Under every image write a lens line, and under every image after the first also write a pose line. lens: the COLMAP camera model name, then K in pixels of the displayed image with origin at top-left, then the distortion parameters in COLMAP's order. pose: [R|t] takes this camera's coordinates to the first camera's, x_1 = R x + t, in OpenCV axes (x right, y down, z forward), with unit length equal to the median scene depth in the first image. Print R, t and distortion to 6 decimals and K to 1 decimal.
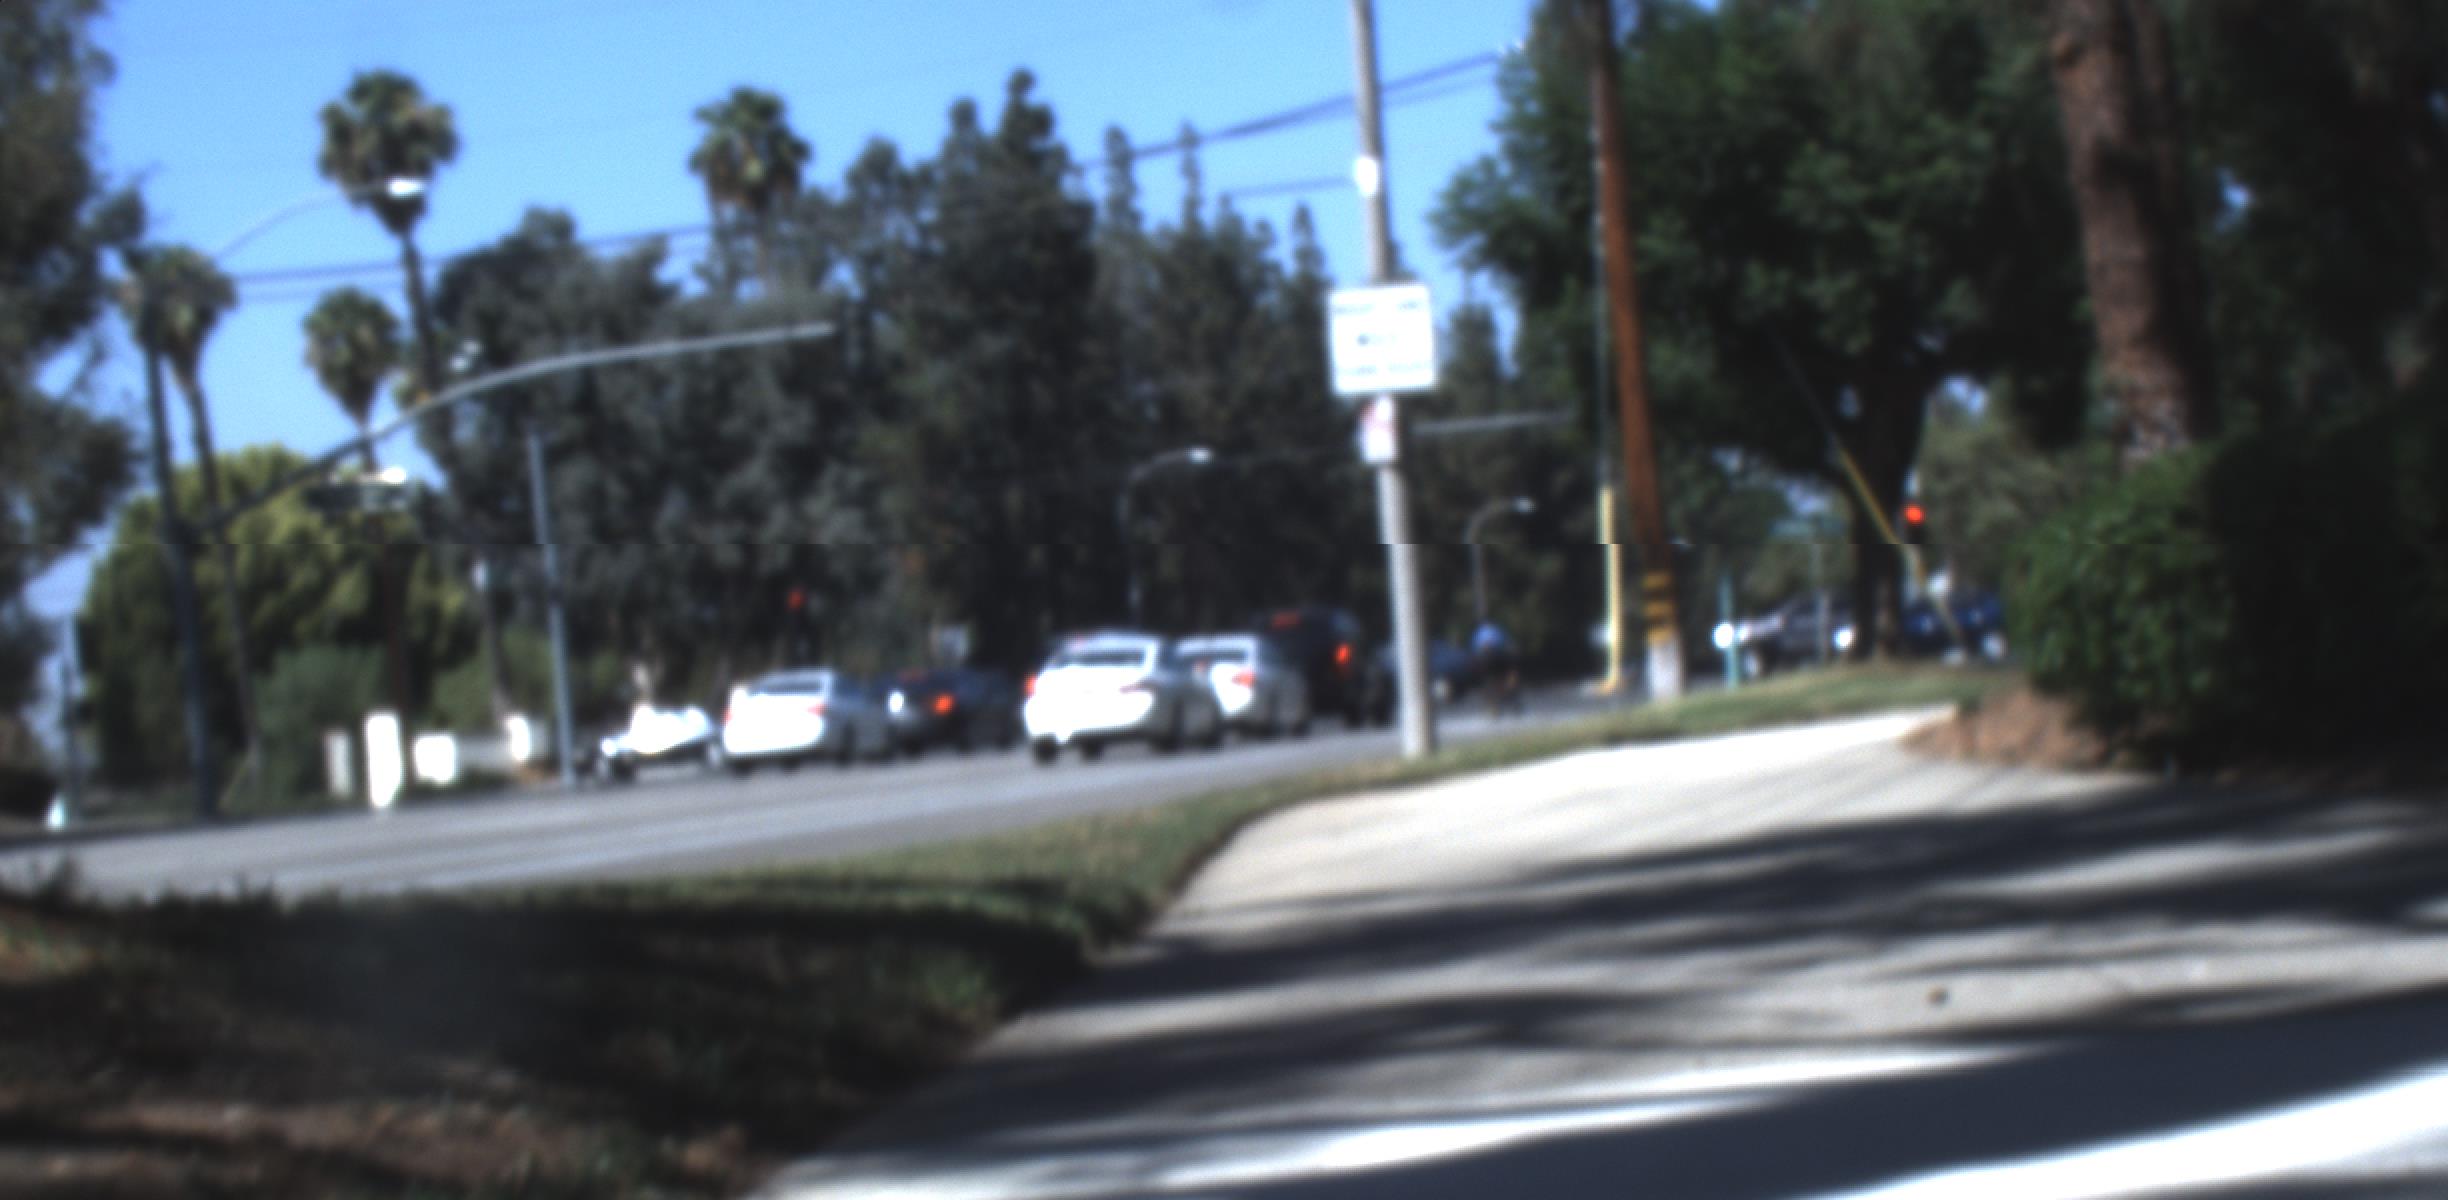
lens RADIAL K [[7807.2, 0, 1204.9], [0, 7807.2, 594.2], [0, 0, 1]] dist [0.489619, 0.000000]
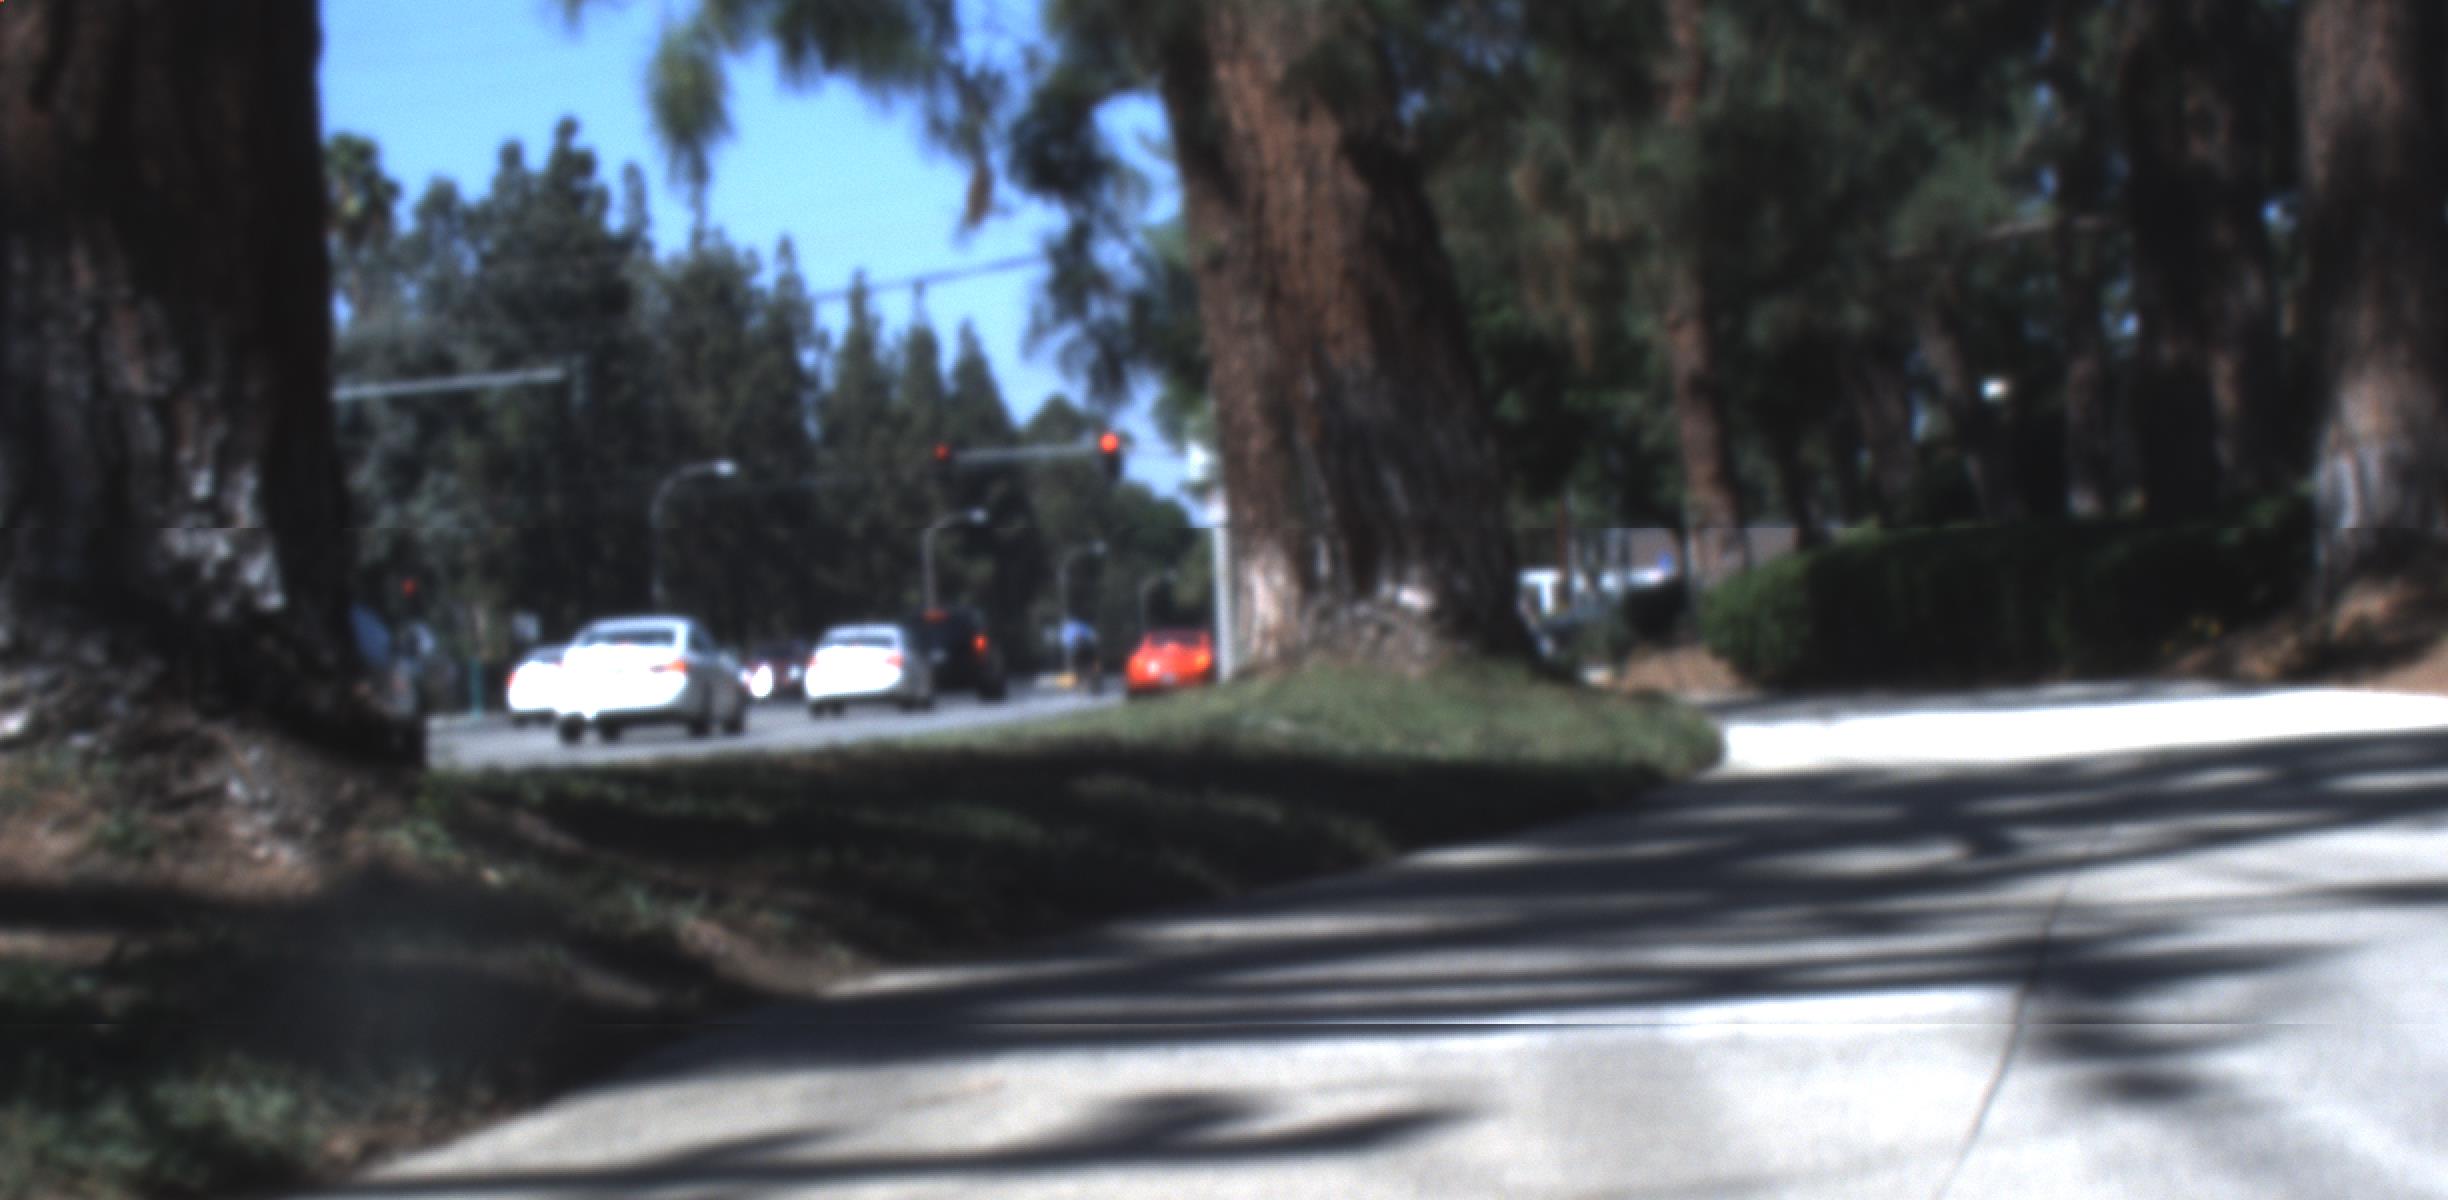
lens RADIAL K [[7807.2, 0, 1206.9], [0, 7807.2, 620.8], [0, 0, 1]] dist [0.489619, 0.000000]
pose [[0.996394, 0.023413, 0.081548, -0.023098], [-0.023684, 0.999717, 0.002357, -0.000061], [-0.081470, -0.004280, 0.996667, -0.127995]]
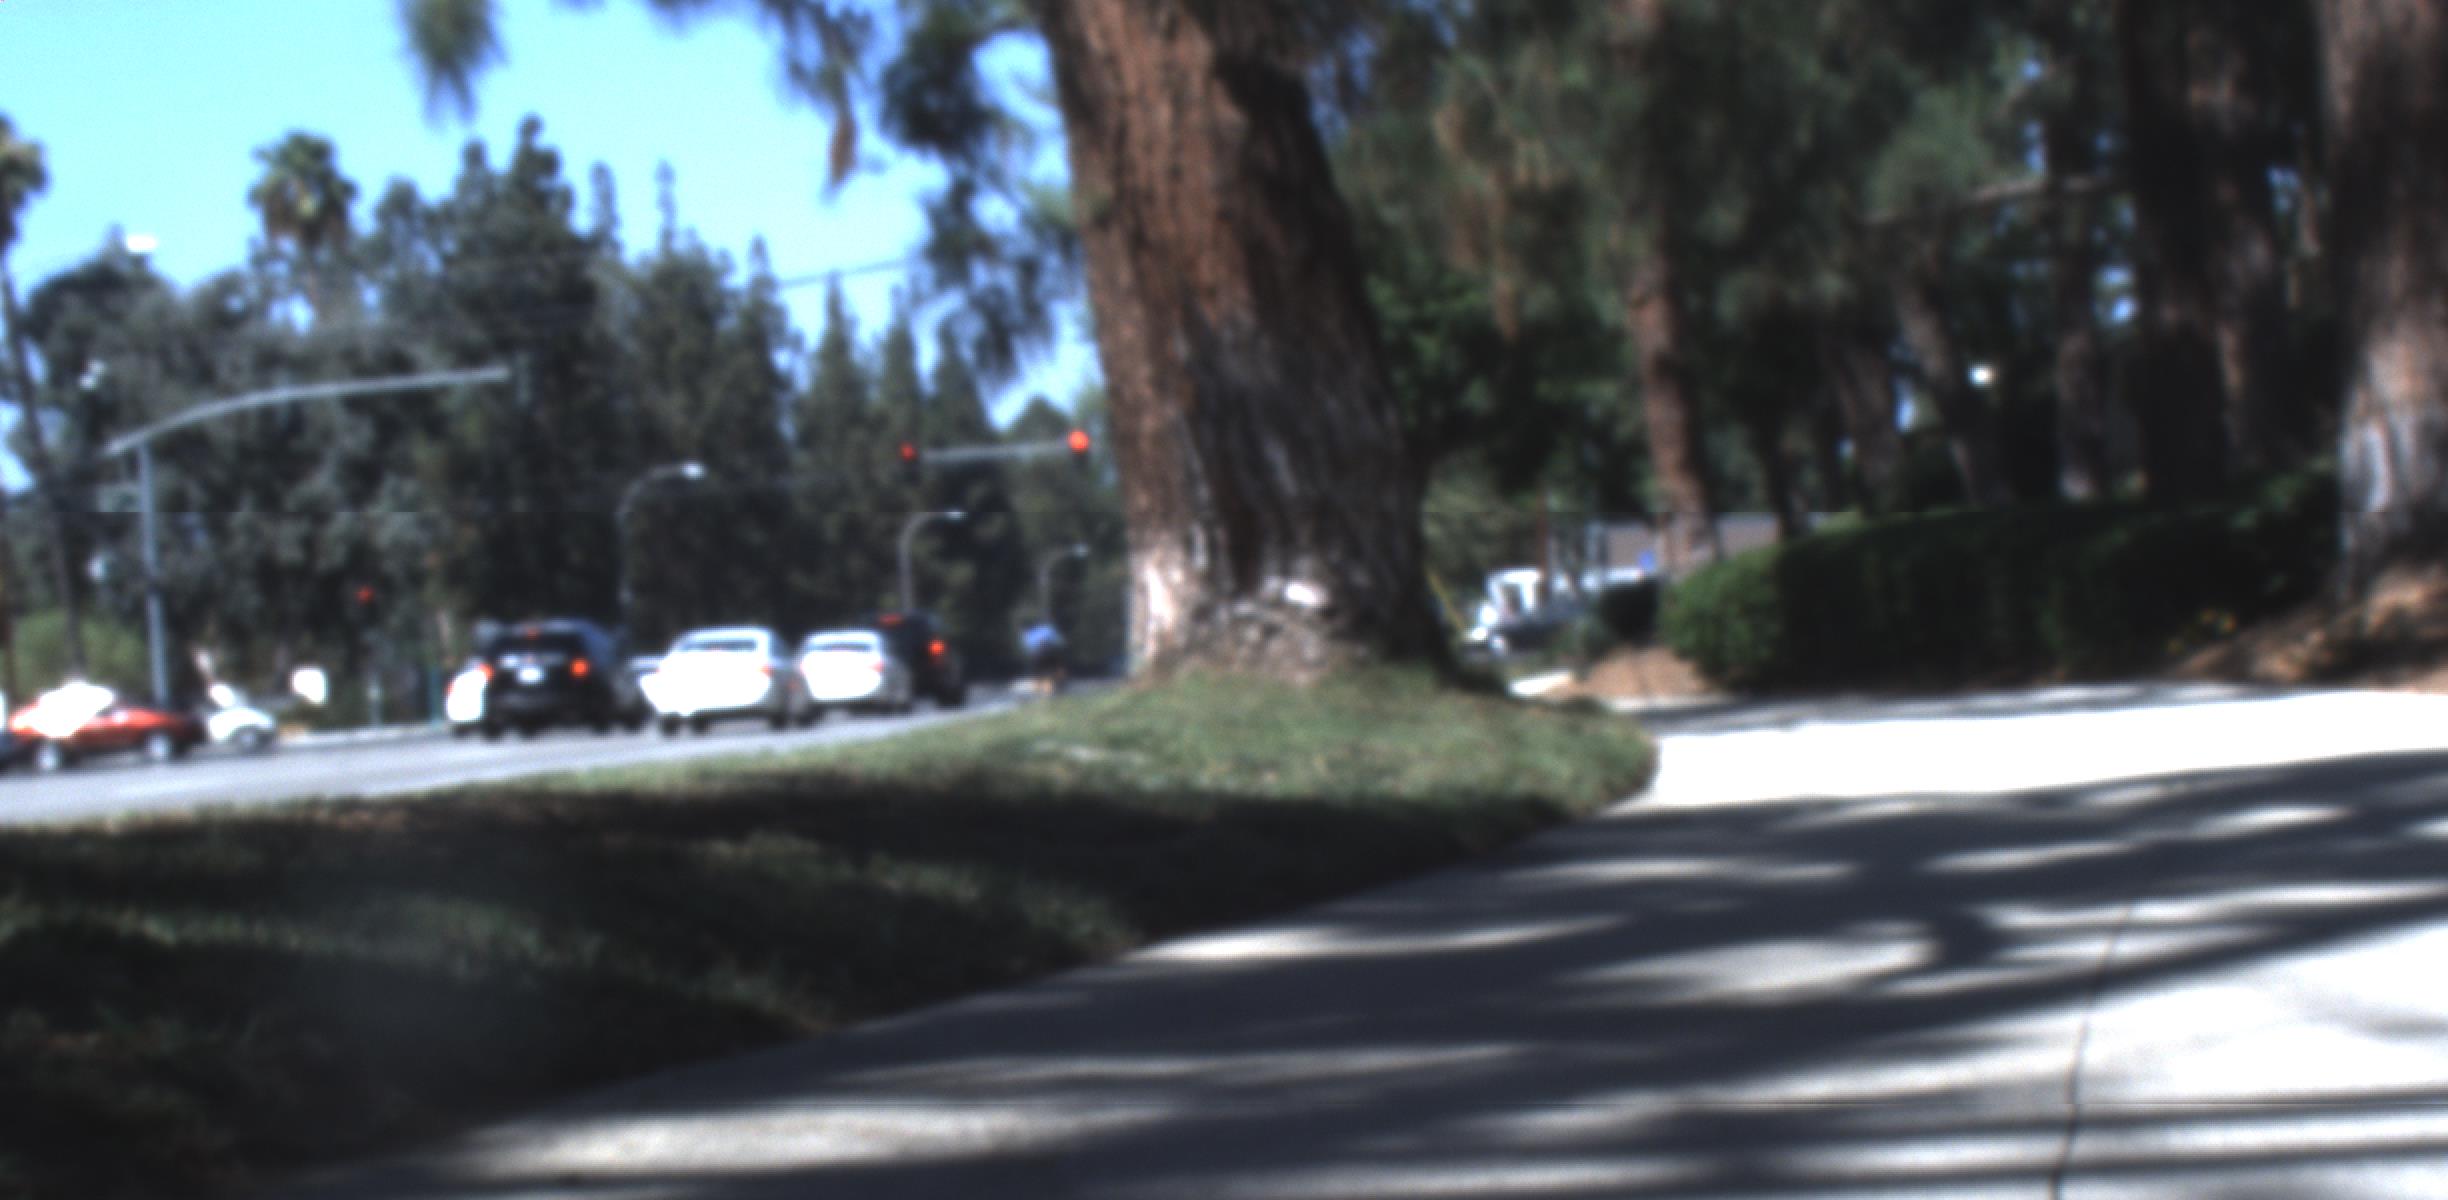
lens RADIAL K [[7807.2, 0, 1224.0], [0, 7807.2, 612.9], [0, 0, 1]] dist [0.489619, 0.000000]
pose [[0.996257, 0.016418, 0.084862, -0.019692], [-0.016566, 0.999862, 0.001036, -0.000034], [-0.084834, -0.002438, 0.996392, -0.109943]]
